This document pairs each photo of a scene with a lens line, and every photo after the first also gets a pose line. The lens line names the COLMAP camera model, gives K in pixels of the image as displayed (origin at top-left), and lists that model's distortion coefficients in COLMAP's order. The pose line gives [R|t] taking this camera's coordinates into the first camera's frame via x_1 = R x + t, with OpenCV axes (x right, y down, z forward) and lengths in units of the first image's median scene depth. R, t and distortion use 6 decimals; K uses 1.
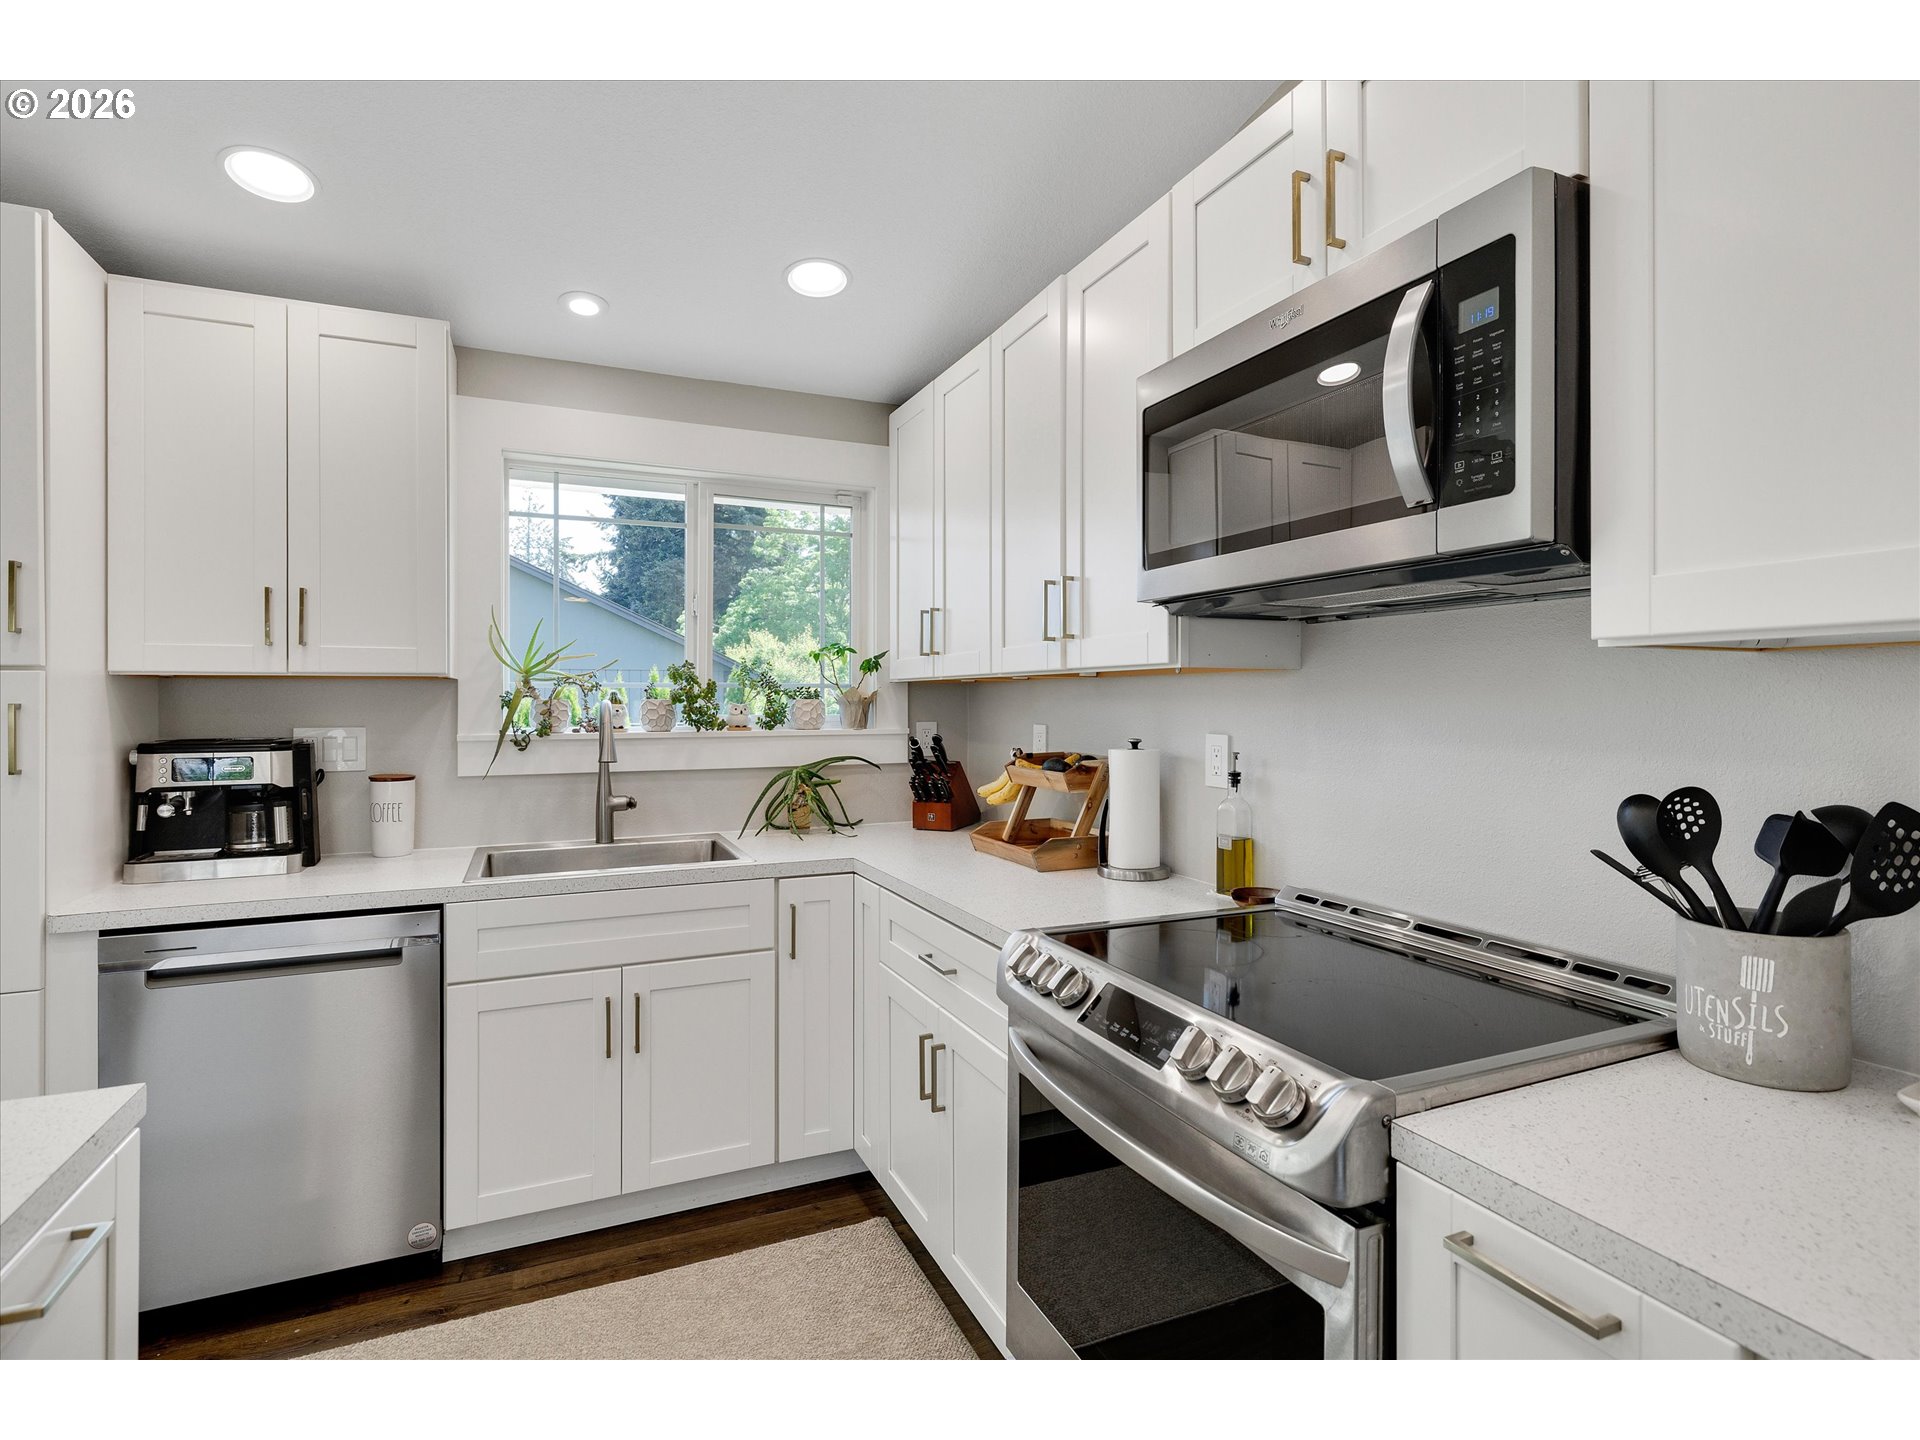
lens RADIAL K [[910.0, 0, 960.9], [0, 910.0, 714.9], [0, 0, 1]] dist [-0.006599, 0.001583]
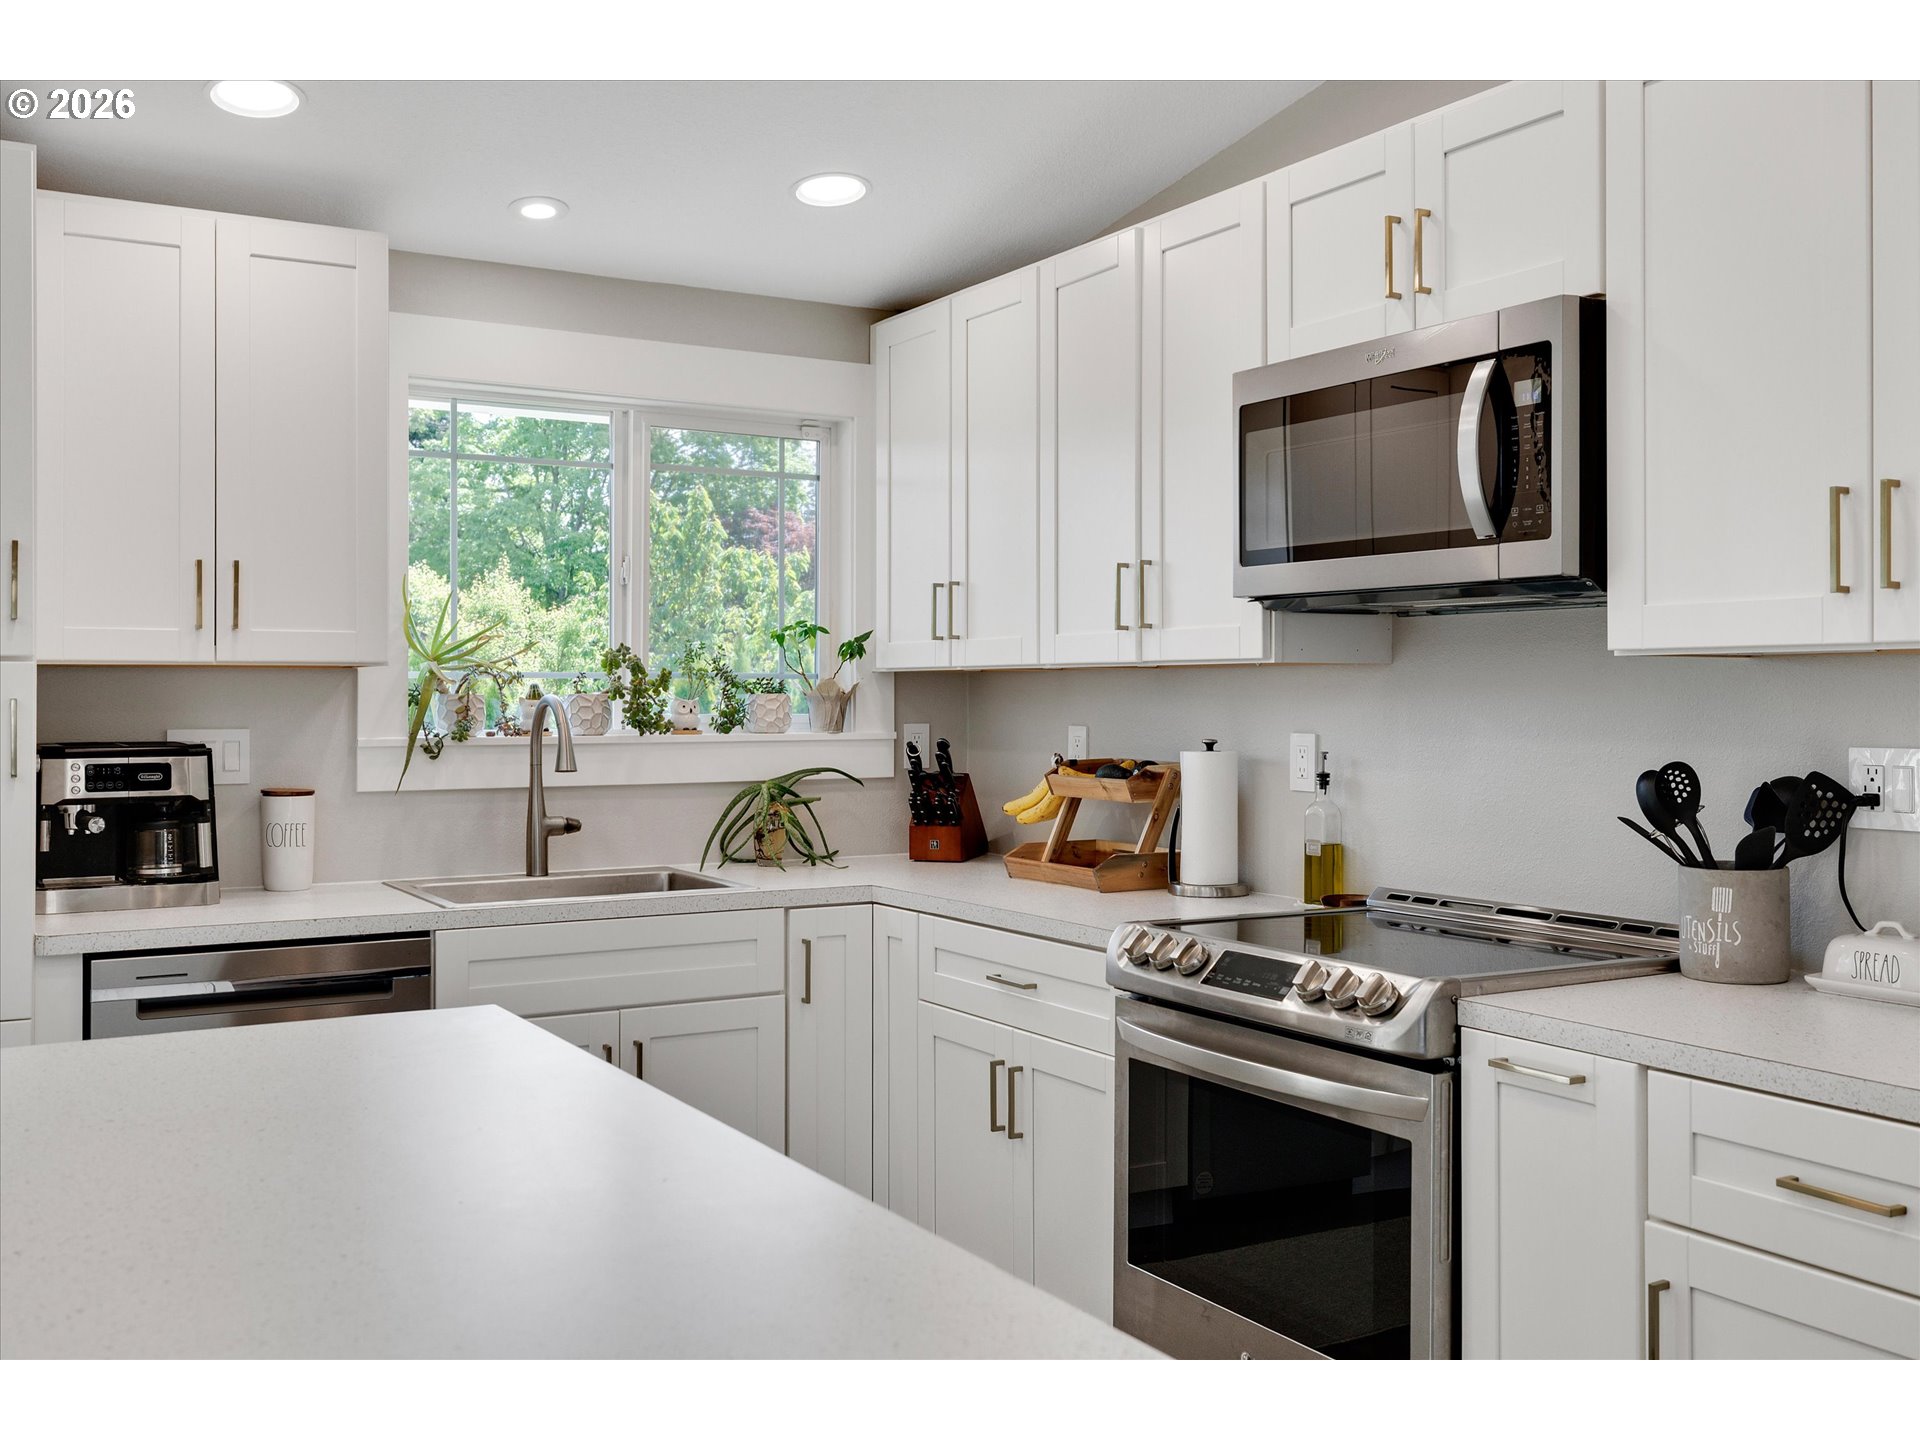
lens RADIAL K [[1693.2, 0, 958.5], [0, 1693.2, 716.3], [0, 0, 1]] dist [0.001390, 0.001911]
pose [[0.994112, -0.000573, 0.108354, -0.257538], [0.000910, 0.999995, -0.003055, 0.009724], [-0.108352, 0.003135, 0.994108, -0.681267]]
